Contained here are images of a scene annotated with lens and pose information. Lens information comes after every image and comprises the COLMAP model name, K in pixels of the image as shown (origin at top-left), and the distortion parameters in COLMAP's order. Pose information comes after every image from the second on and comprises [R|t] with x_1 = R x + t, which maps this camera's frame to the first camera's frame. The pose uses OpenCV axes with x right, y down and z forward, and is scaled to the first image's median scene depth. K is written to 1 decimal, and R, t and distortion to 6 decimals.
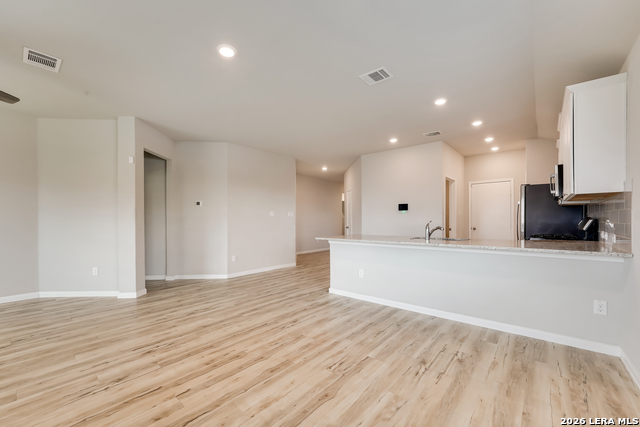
lens RADIAL K [[259.9, 0, 317.5], [0, 259.9, 223.6], [0, 0, 1]] dist [-0.011558, 0.001754]
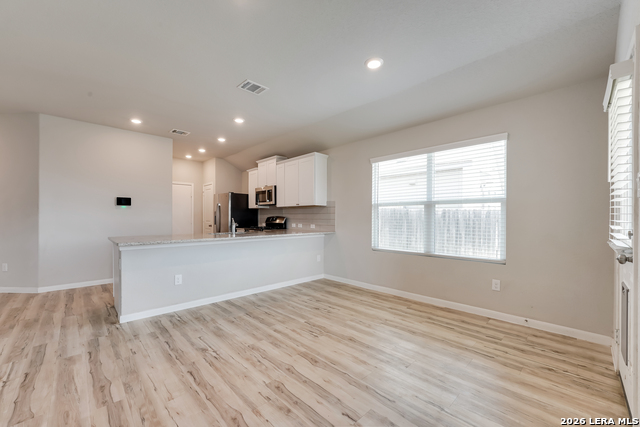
lens RADIAL K [[259.9, 0, 316.5], [0, 259.9, 218.6], [0, 0, 1]] dist [-0.011558, 0.001754]
pose [[0.098371, 0.002719, 0.995146, -0.711288], [0.007368, 0.999967, -0.003461, -0.002074], [-0.995123, 0.007673, 0.098347, 0.521110]]
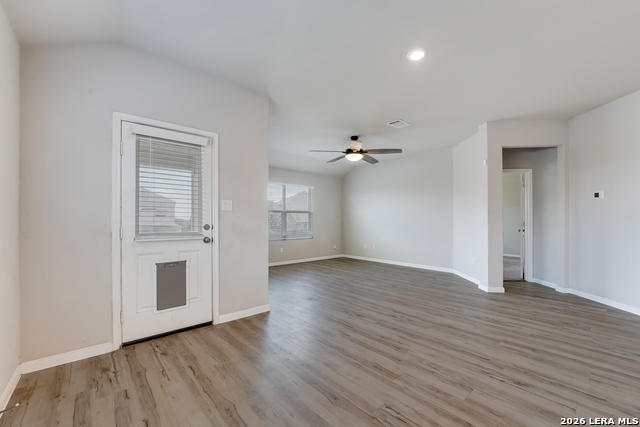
lens RADIAL K [[261.1, 0, 318.1], [0, 261.1, 215.4], [0, 0, 1]] dist [-0.018744, 0.003245]
pose [[-0.136639, -0.011840, -0.990550, 0.514575], [-0.008928, 0.999903, -0.010721, -0.009242], [0.990581, 0.007379, -0.136732, 0.532421]]
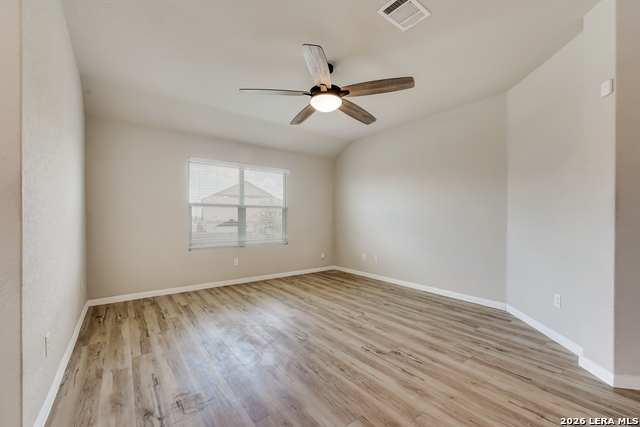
lens RADIAL K [[261.1, 0, 317.6], [0, 261.1, 216.3], [0, 0, 1]] dist [-0.018744, 0.003245]
pose [[-0.207408, -0.003265, -0.978249, -0.179097], [-0.009613, 0.999953, -0.001300, -0.005692], [0.978207, 0.009135, -0.207430, 0.677816]]
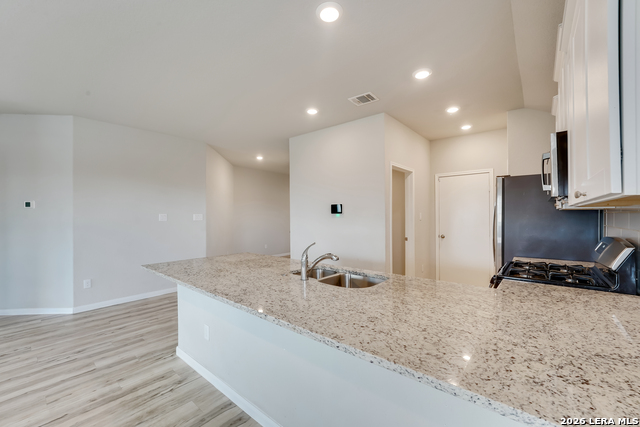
lens RADIAL K [[259.9, 0, 315.7], [0, 259.9, 217.3], [0, 0, 1]] dist [-0.011558, 0.001754]
pose [[0.999972, 0.001339, 0.007413, 0.449697], [-0.001287, 0.999975, -0.006961, -0.060143], [-0.007422, 0.006951, 0.999948, 0.489712]]
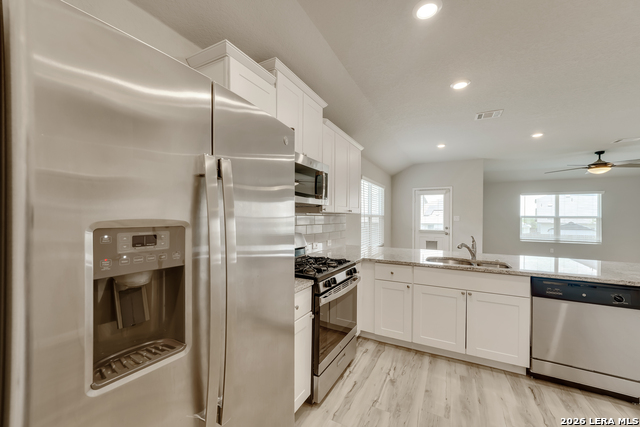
lens RADIAL K [[259.9, 0, 318.9], [0, 259.9, 217.0], [0, 0, 1]] dist [-0.011558, 0.001754]
pose [[-0.971274, -0.000516, -0.237962, 1.094615], [-0.003057, 0.999942, 0.010305, -0.077444], [0.237943, 0.010737, -0.971220, 1.682050]]
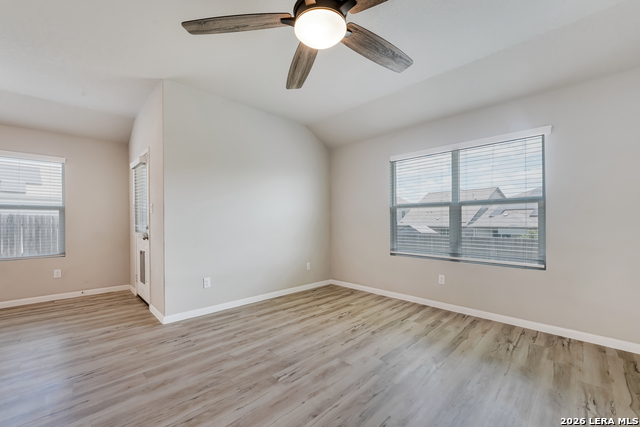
lens RADIAL K [[261.1, 0, 316.6], [0, 261.1, 223.9], [0, 0, 1]] dist [-0.018744, 0.003245]
pose [[-0.996123, 0.008111, 0.087596, -1.020859], [0.009875, 0.999757, 0.019732, -0.006782], [-0.087414, 0.020520, -0.995961, 1.029540]]
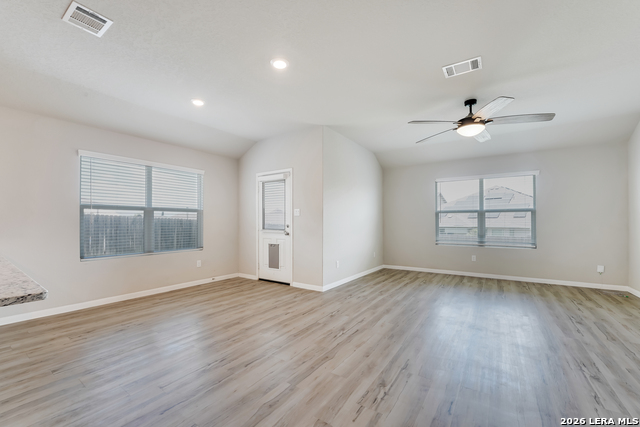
lens RADIAL K [[261.1, 0, 320.9], [0, 261.1, 223.9], [0, 0, 1]] dist [-0.018744, 0.003245]
pose [[-0.993032, 0.007055, -0.117632, -0.277191], [0.005206, 0.999858, 0.016019, -0.012098], [0.117728, 0.015295, -0.992928, 1.482339]]
